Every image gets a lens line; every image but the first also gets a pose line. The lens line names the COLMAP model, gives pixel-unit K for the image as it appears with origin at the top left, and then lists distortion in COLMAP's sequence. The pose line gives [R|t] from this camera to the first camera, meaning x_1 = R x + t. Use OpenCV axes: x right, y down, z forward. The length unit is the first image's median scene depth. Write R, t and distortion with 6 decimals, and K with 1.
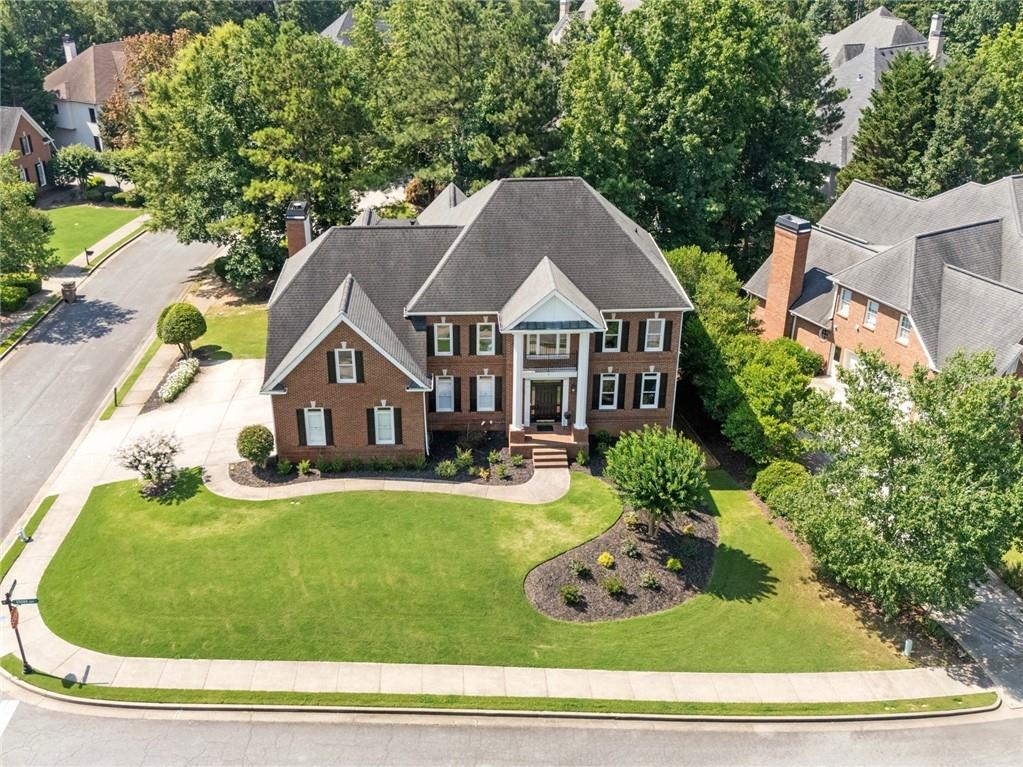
lens RADIAL K [[1002.3, 0, 473.4], [0, 1002.3, 386.5], [0, 0, 1]] dist [0.058431, -0.000151]
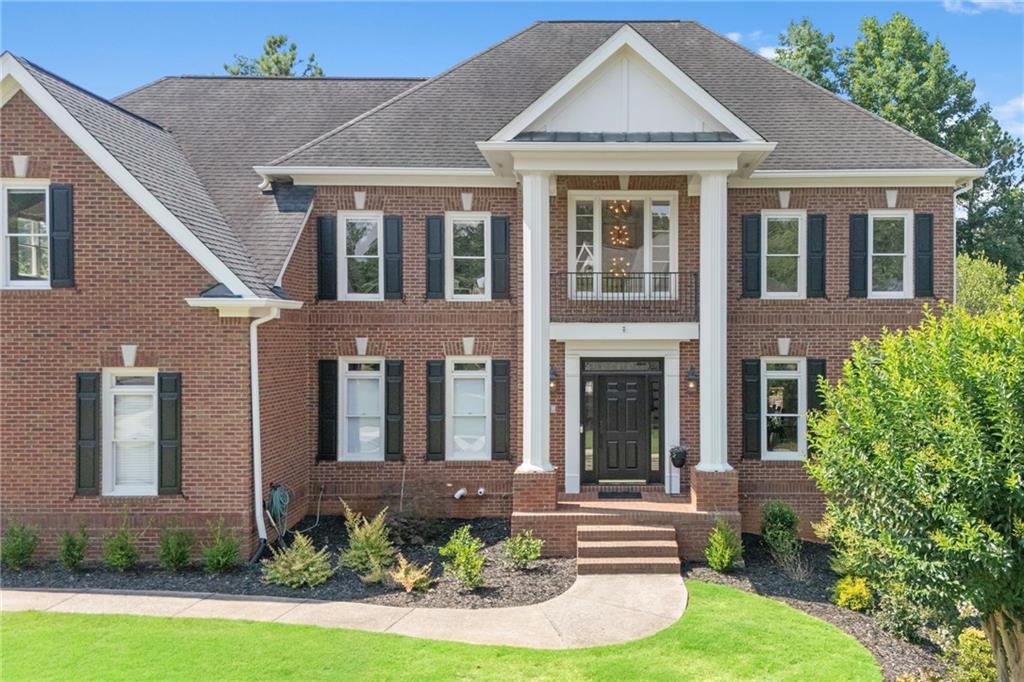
lens RADIAL K [[904.4, 0, 600.8], [0, 904.4, 342.0], [0, 0, 1]] dist [0.027254, -0.001507]
pose [[0.999800, 0.019251, 0.005419, 0.065455], [-0.015571, 0.919355, -0.393120, 0.127192], [-0.012549, 0.392957, 0.919471, 0.701381]]
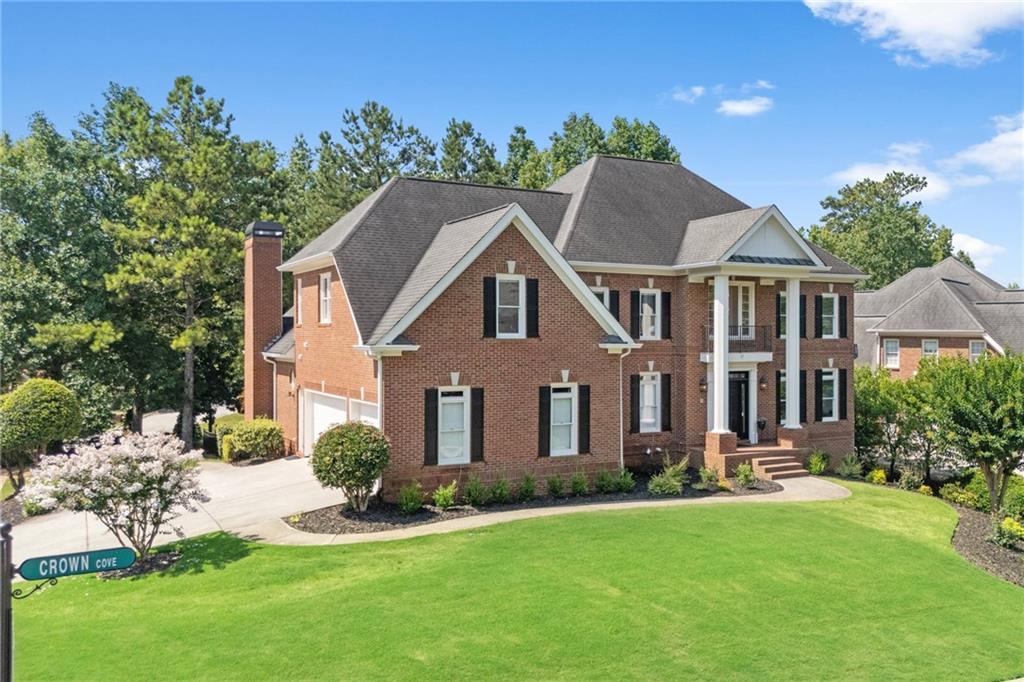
lens RADIAL K [[904.4, 0, 600.8], [0, 904.4, 342.0], [0, 0, 1]] dist [0.027254, -0.001507]
pose [[0.873174, 0.005573, 0.487377, -0.327794], [0.208704, 0.899354, -0.384194, 0.206008], [-0.440466, 0.437186, 0.784129, 0.547222]]
